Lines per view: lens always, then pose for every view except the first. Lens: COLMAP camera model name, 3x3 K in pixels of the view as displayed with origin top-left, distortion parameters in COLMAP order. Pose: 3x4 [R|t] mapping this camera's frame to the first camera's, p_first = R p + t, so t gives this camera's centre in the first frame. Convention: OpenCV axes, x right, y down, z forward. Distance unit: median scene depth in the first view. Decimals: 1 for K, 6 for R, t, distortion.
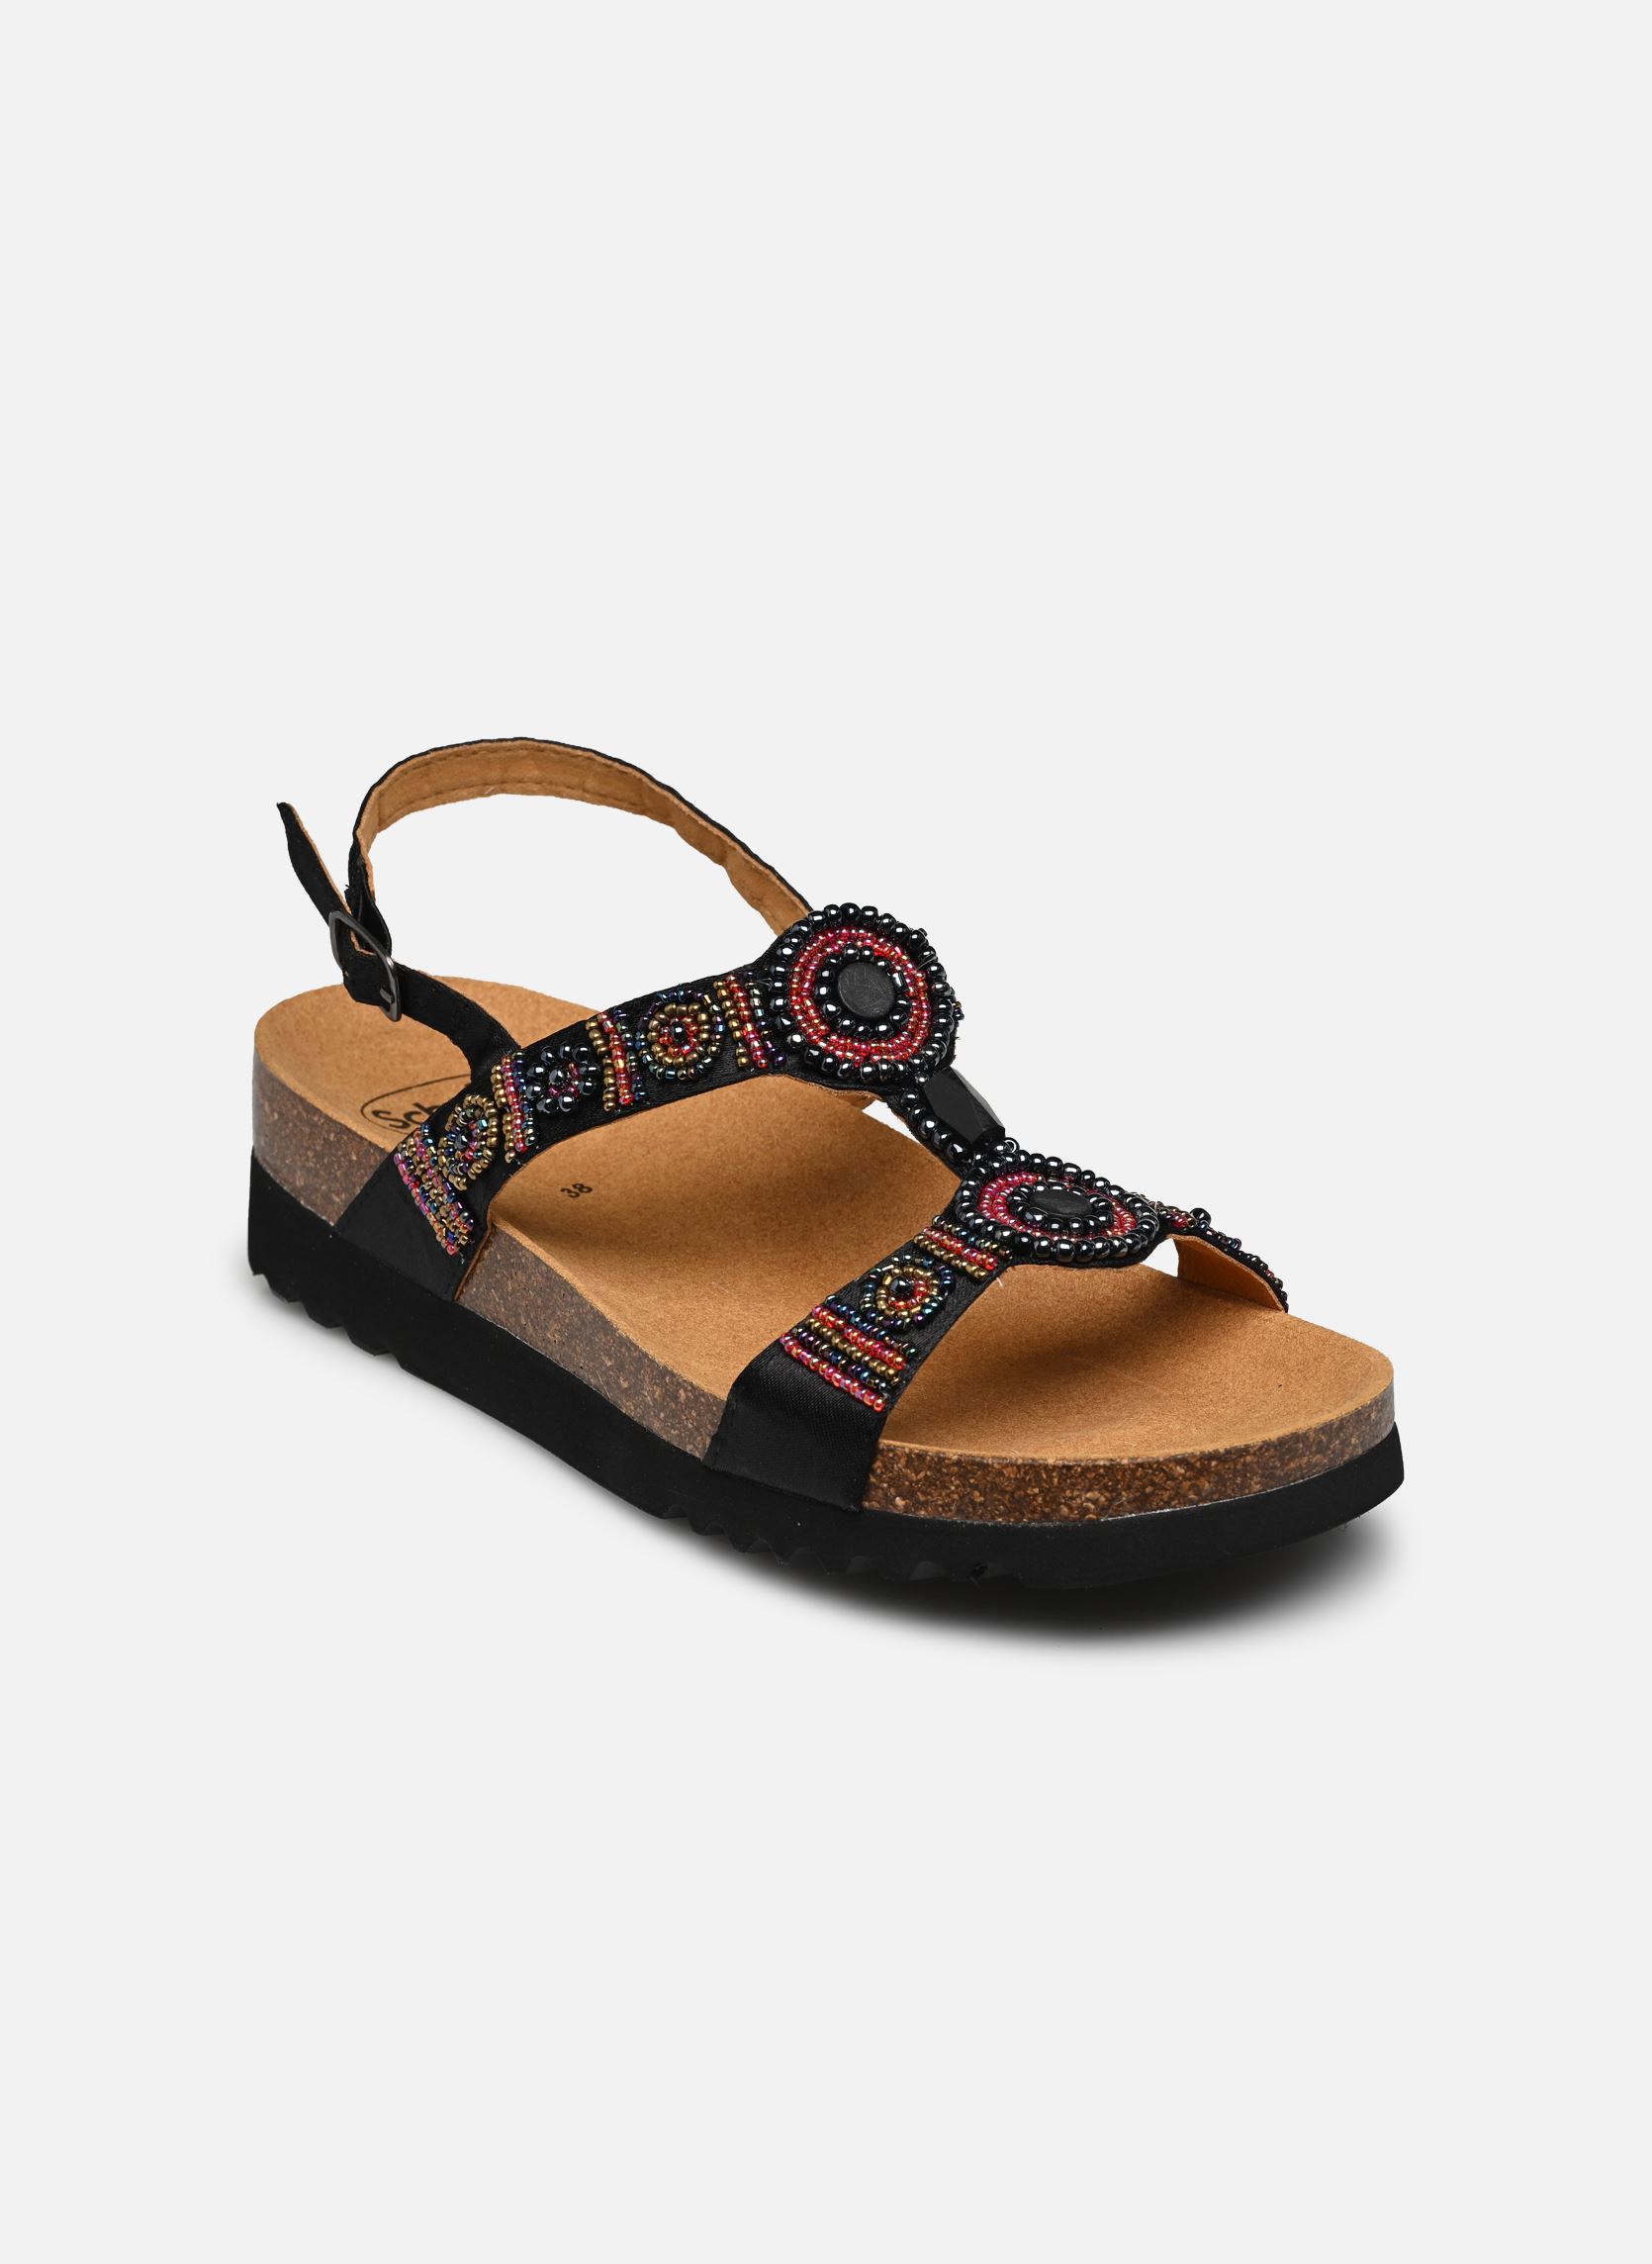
lens RADIAL K [[7247.4, 0, 826.0], [0, 7247.4, 1132.0], [0, 0, 1]] dist [0.899795, -0.274633]
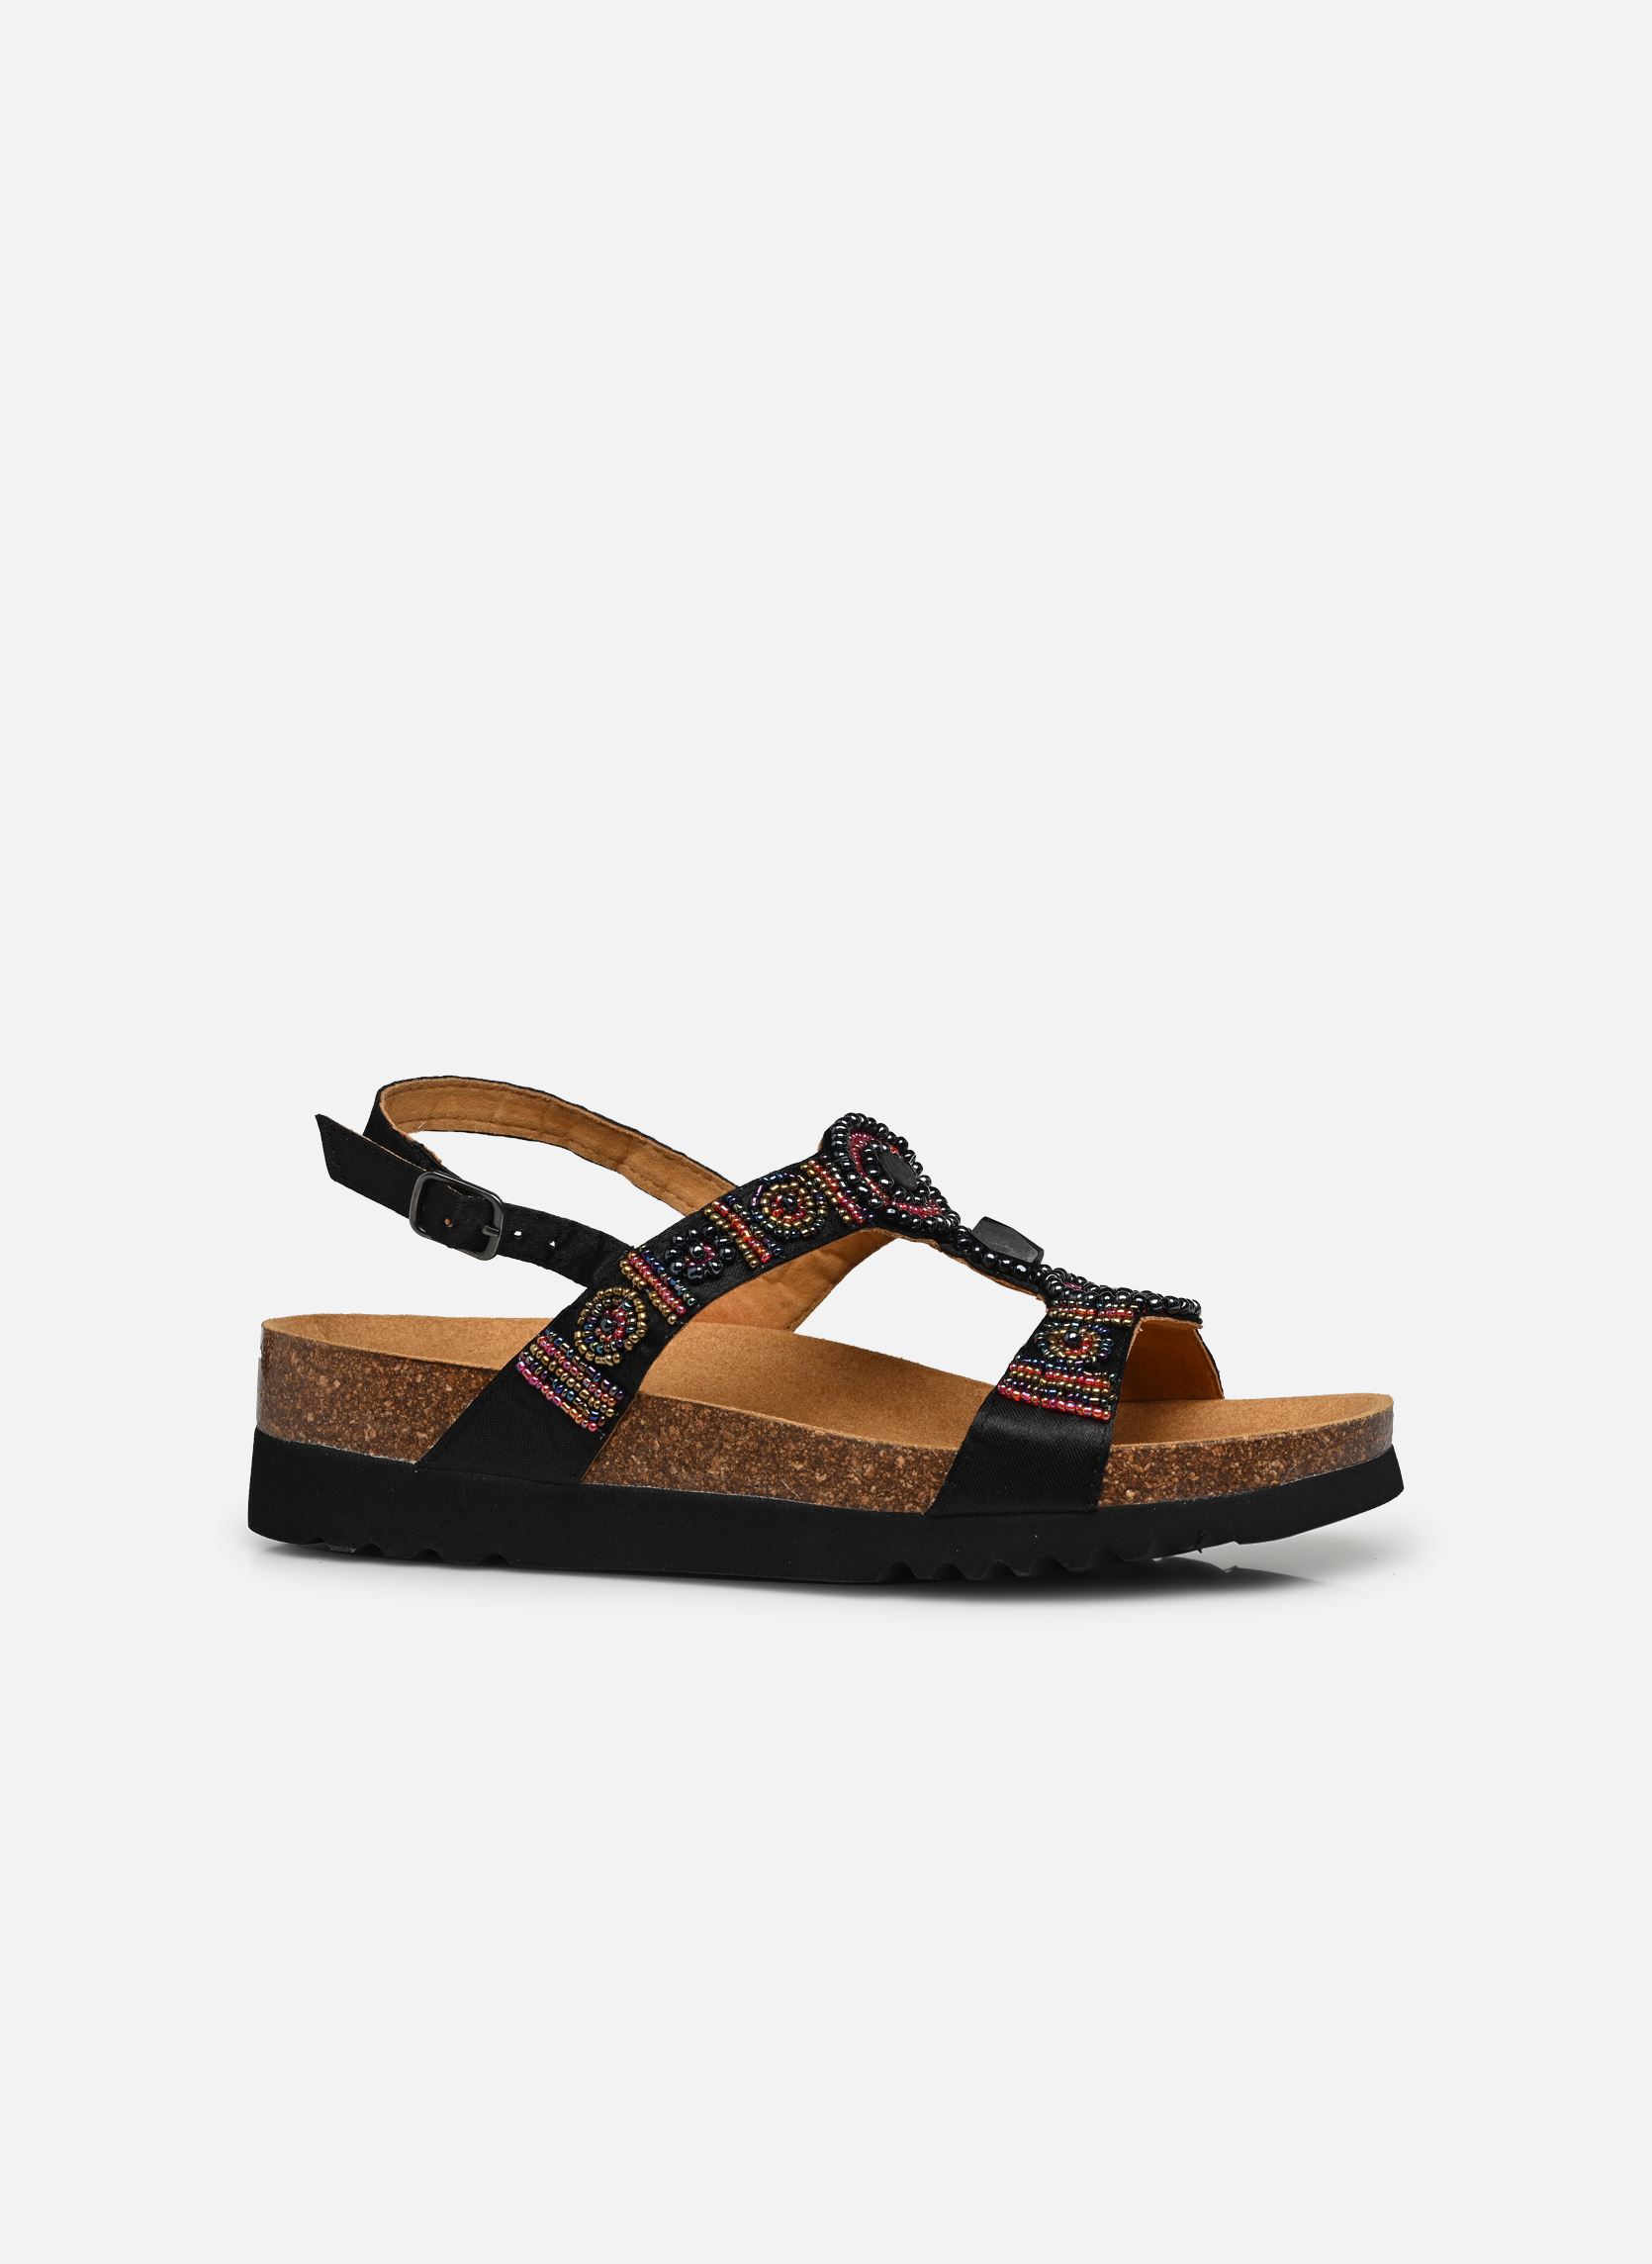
lens RADIAL K [[7247.4, 0, 826.0], [0, 7247.4, 1132.0], [0, 0, 1]] dist [0.899795, -0.274633]
pose [[0.731978, 0.024341, 0.680893, -0.849918], [0.244784, 0.923241, -0.296154, 0.339207], [-0.635837, 0.383450, 0.669834, 0.176259]]
